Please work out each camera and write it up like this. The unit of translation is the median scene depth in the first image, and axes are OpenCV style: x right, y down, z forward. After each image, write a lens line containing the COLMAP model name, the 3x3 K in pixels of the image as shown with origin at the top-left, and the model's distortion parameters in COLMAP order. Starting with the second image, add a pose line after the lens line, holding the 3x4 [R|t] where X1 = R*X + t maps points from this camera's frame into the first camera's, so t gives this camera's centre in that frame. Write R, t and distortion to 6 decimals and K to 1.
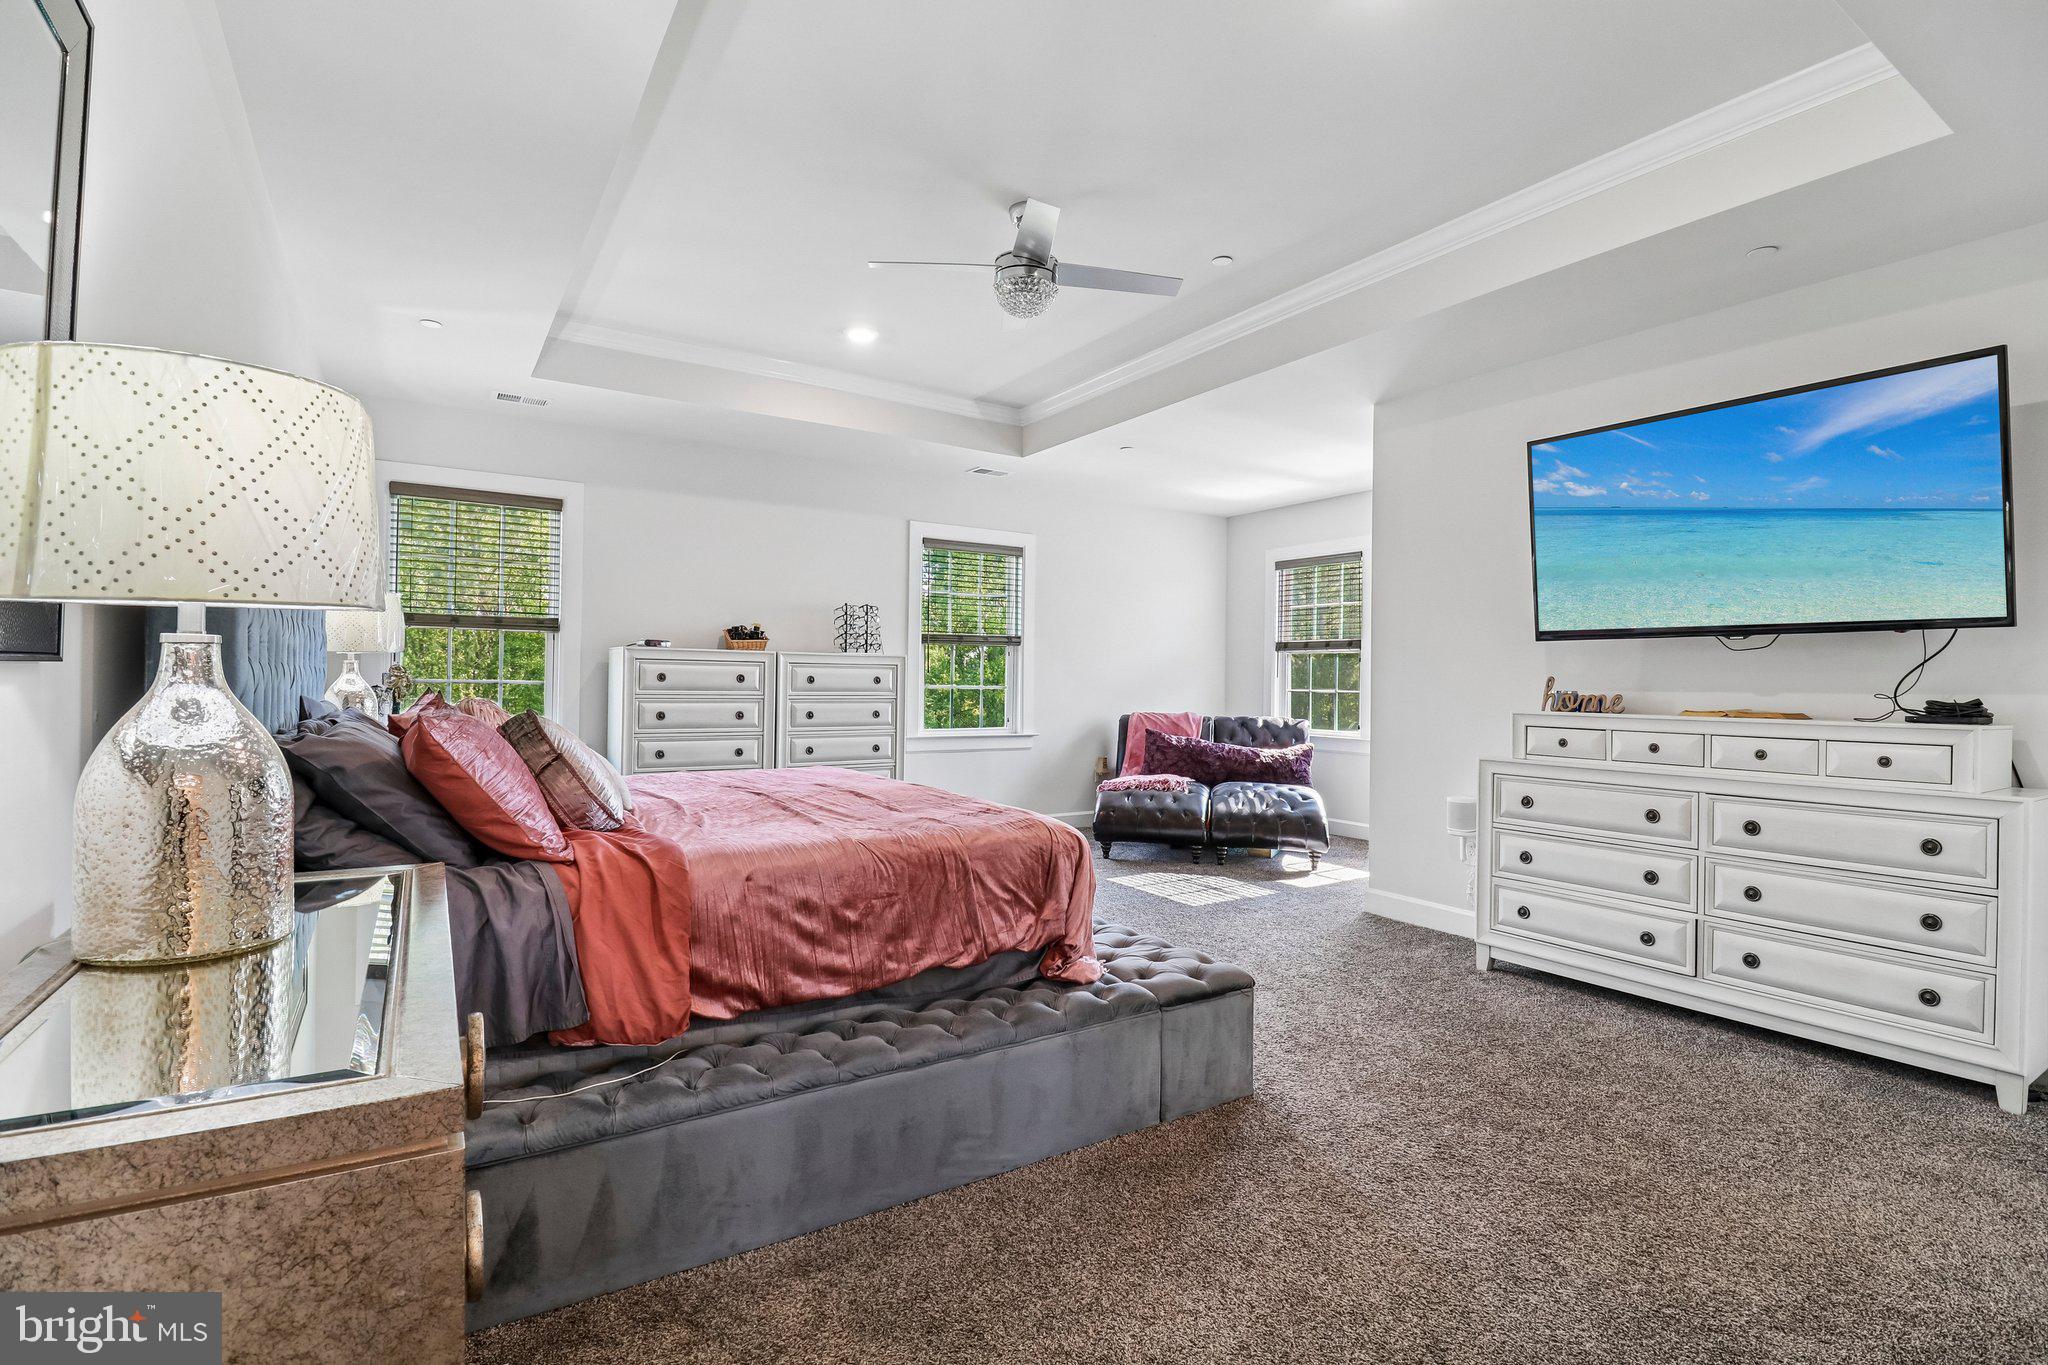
lens RADIAL K [[953.5, 0, 1007.7], [0, 953.5, 673.9], [0, 0, 1]] dist [0.000886, -0.020446]
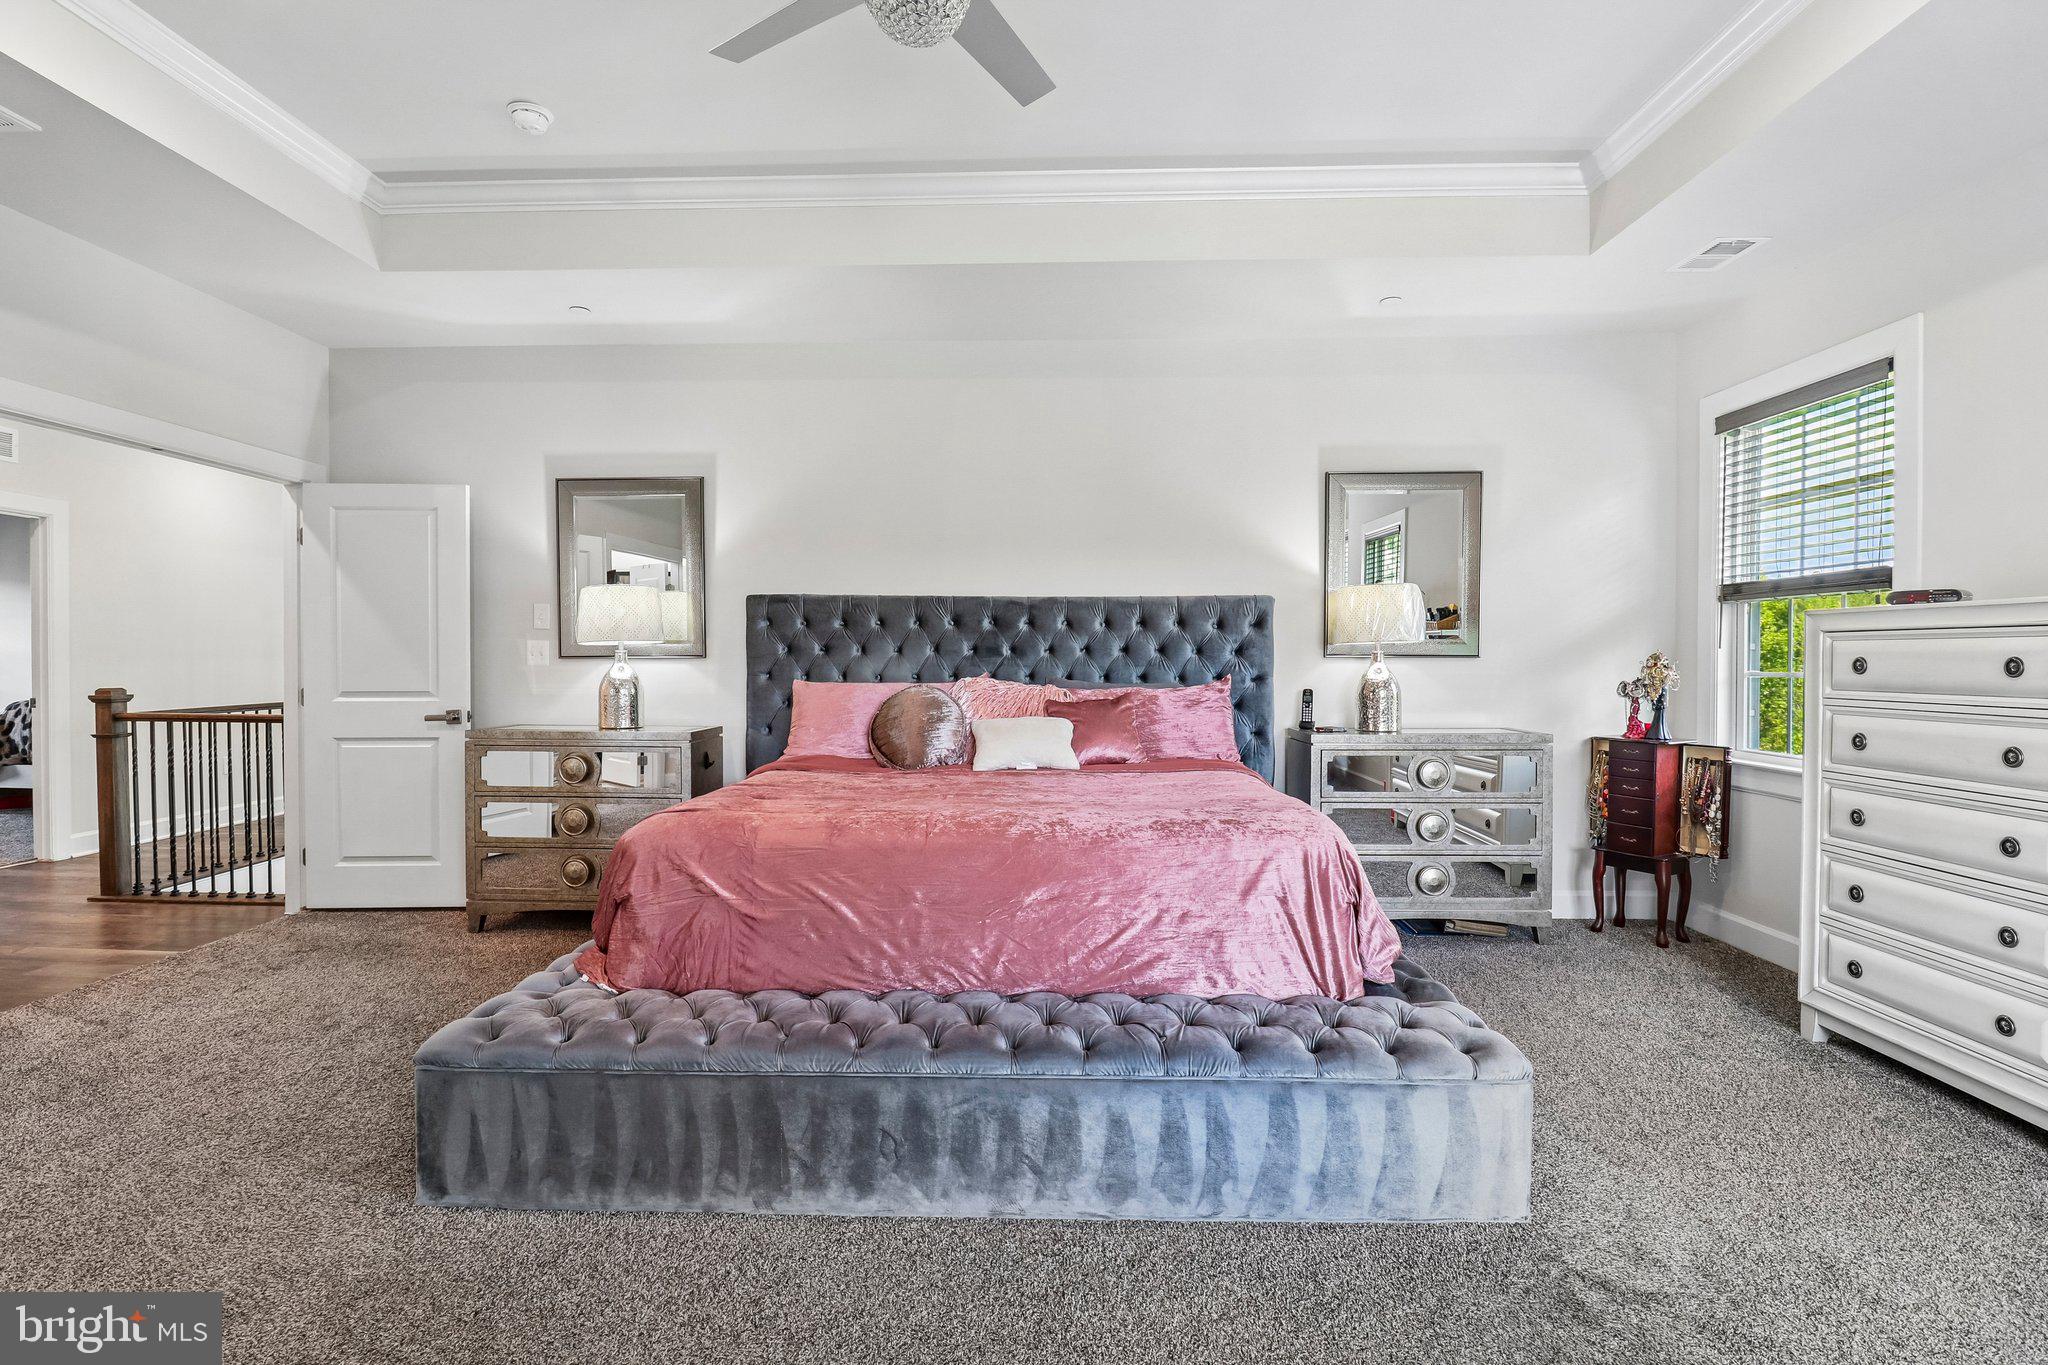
lens RADIAL K [[966.7, 0, 1021.7], [0, 966.7, 676.5], [0, 0, 1]] dist [0.001778, -0.013225]
pose [[-0.554174, -0.001013, -0.832400, 0.282582], [-0.005529, 0.999982, 0.002464, 0.009542], [0.832382, 0.005967, -0.554170, 0.837472]]
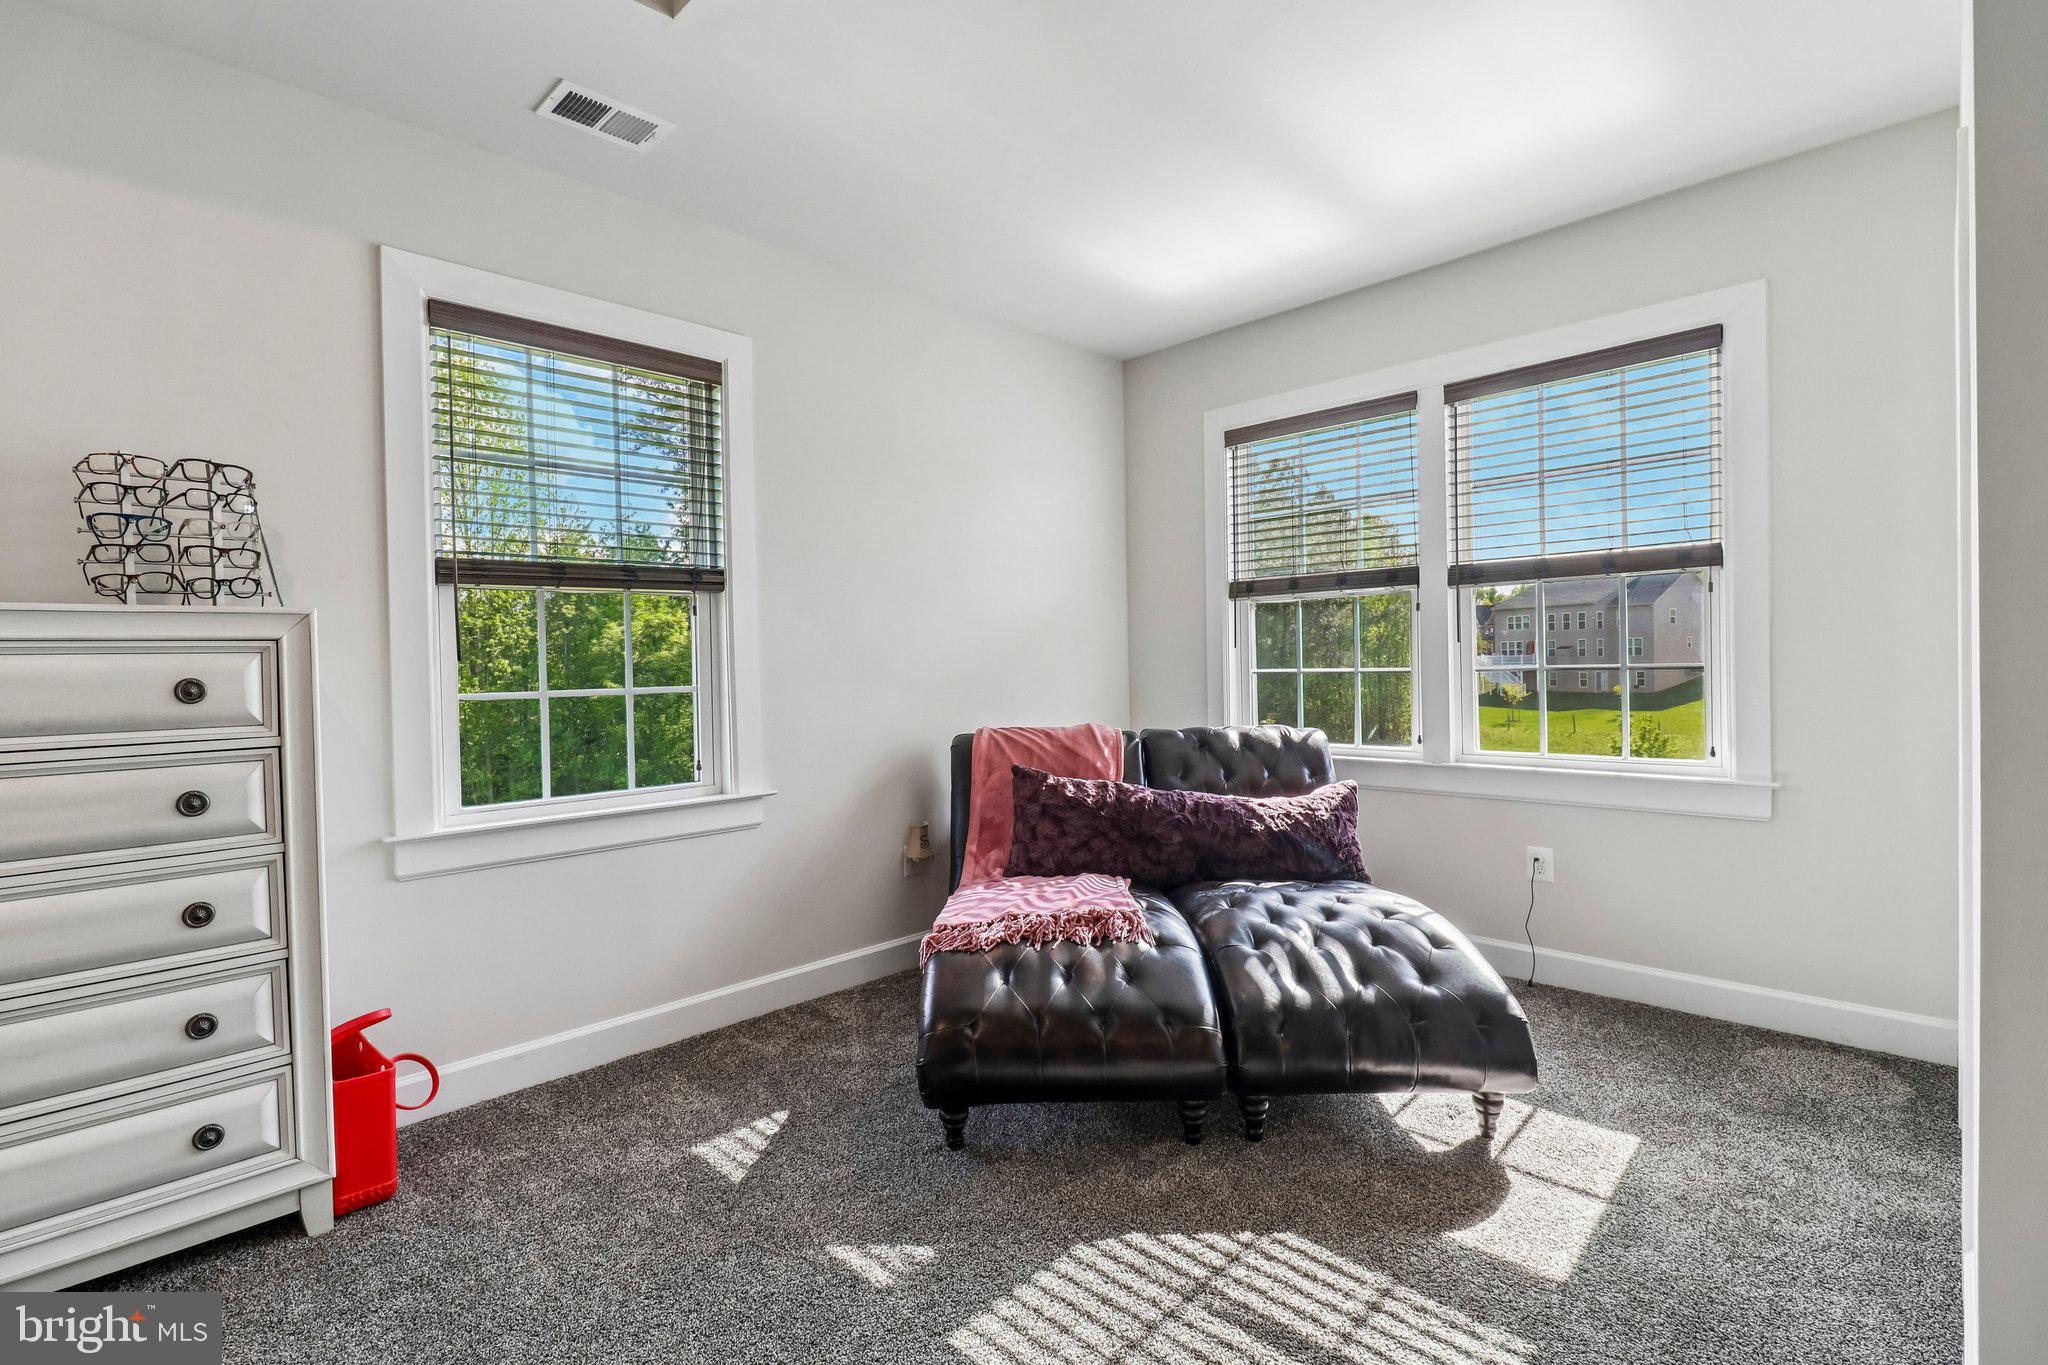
lens RADIAL K [[953.5, 0, 1007.7], [0, 953.5, 673.9], [0, 0, 1]] dist [0.000886, -0.020446]
pose [[0.974163, -0.036987, 0.222795, 0.050815], [0.033017, 0.999223, 0.021519, 0.003437], [-0.223418, -0.013607, 0.974628, 0.679068]]
